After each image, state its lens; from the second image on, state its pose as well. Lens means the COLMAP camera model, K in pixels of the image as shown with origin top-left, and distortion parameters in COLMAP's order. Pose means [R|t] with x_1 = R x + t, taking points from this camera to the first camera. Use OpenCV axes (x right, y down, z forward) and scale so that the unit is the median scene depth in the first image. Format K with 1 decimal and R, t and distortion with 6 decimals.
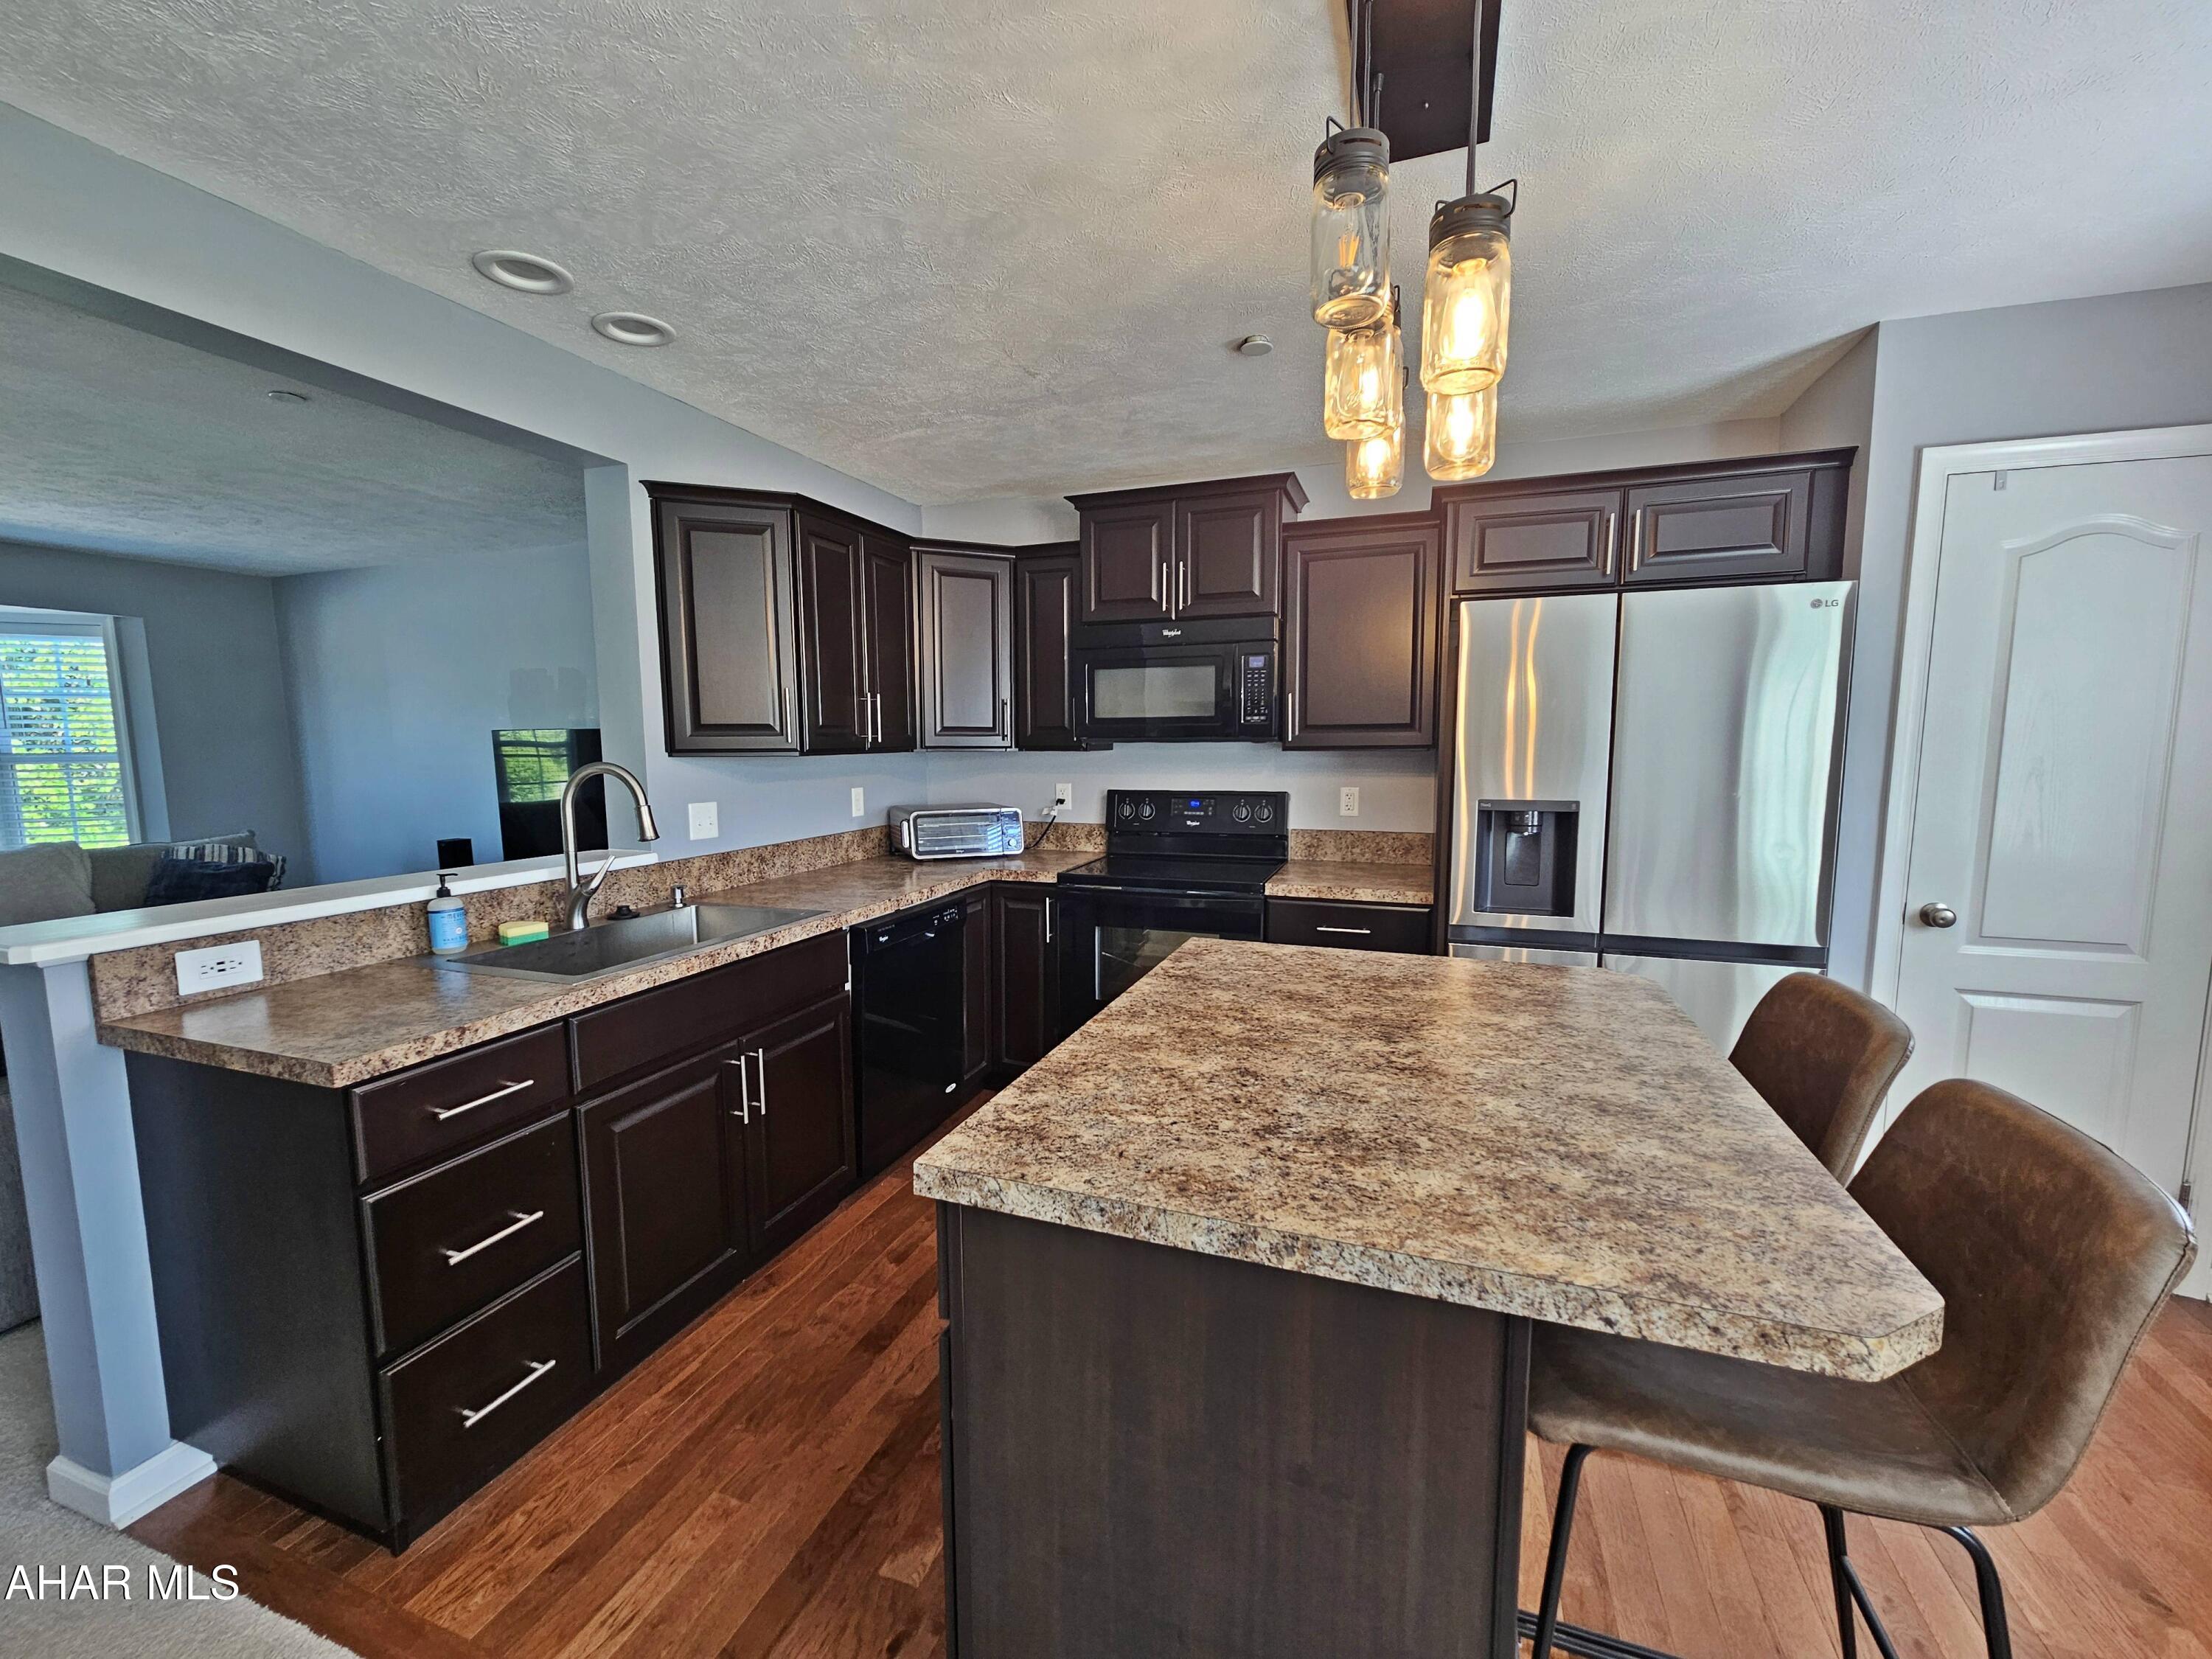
lens RADIAL K [[904.4, 0, 1092.9], [0, 904.4, 836.7], [0, 0, 1]] dist [-0.007777, 0.000923]
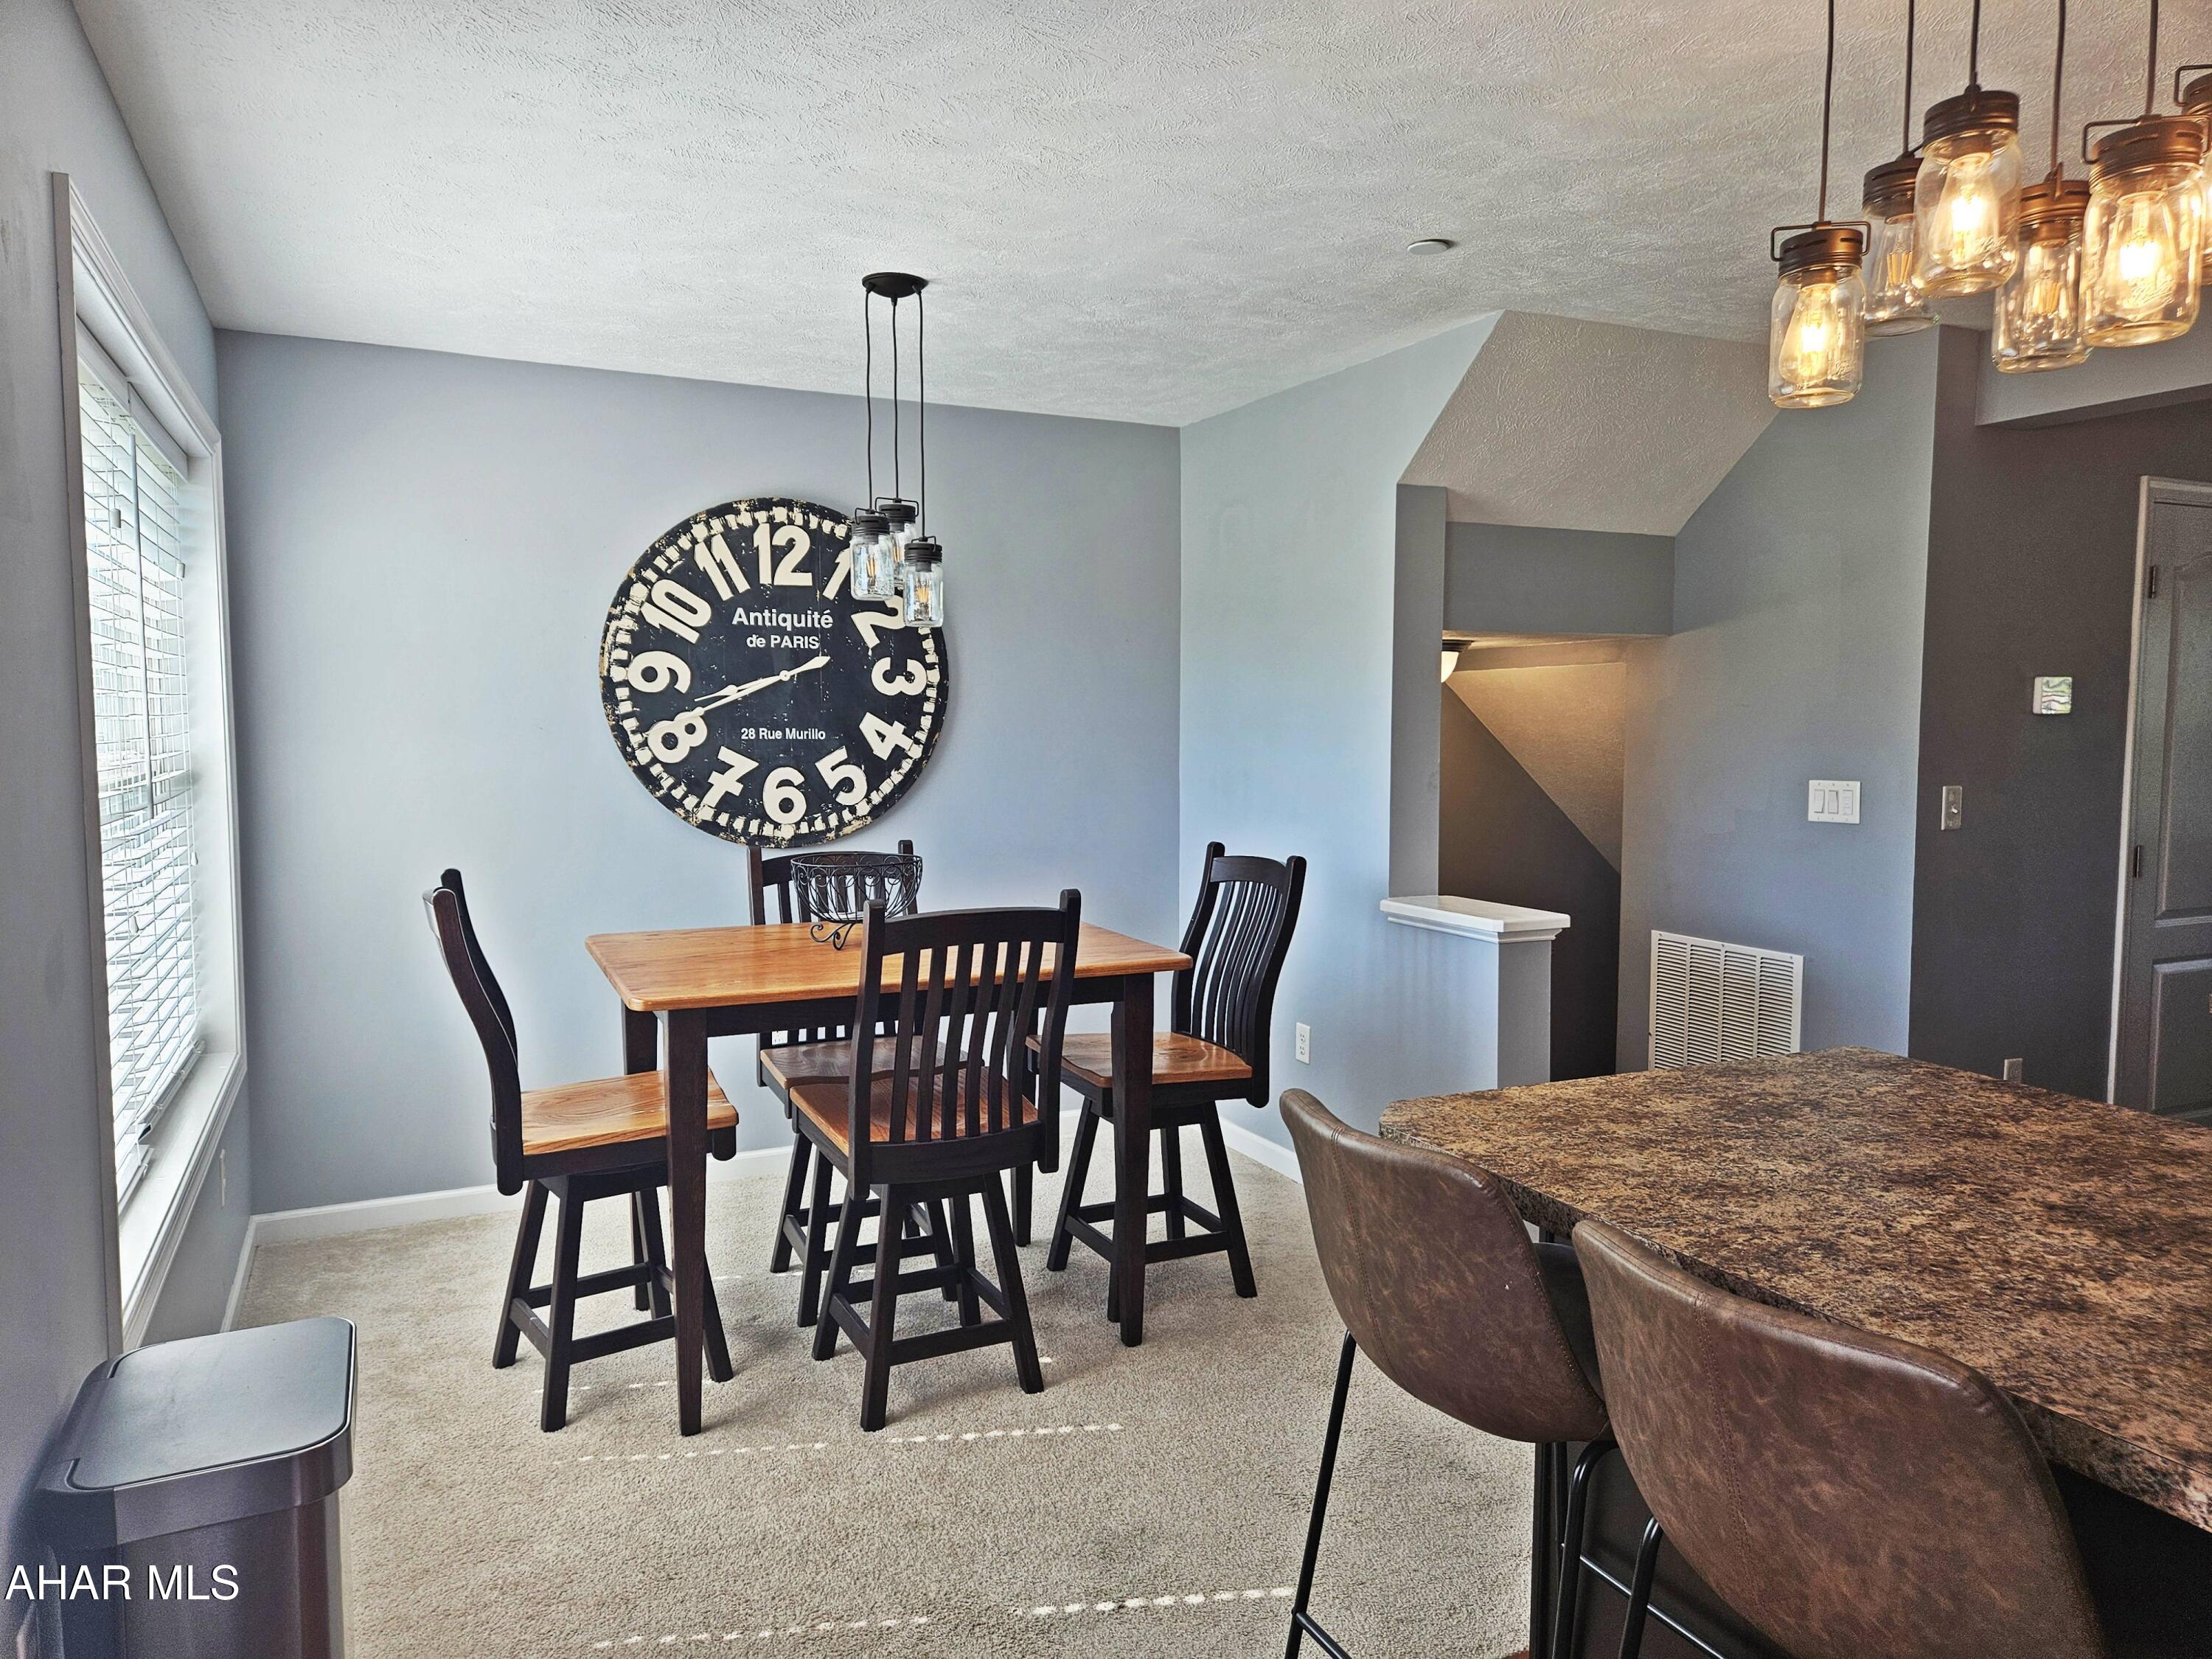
lens RADIAL K [[1468.2, 0, 1107.1], [0, 1468.2, 828.1], [0, 0, 1]] dist [0.051484, -0.013659]
pose [[-0.694656, 0.052755, -0.717405, 0.665315], [-0.077094, 0.986103, 0.147163, -0.079636], [0.715199, 0.157535, -0.680935, 0.588265]]
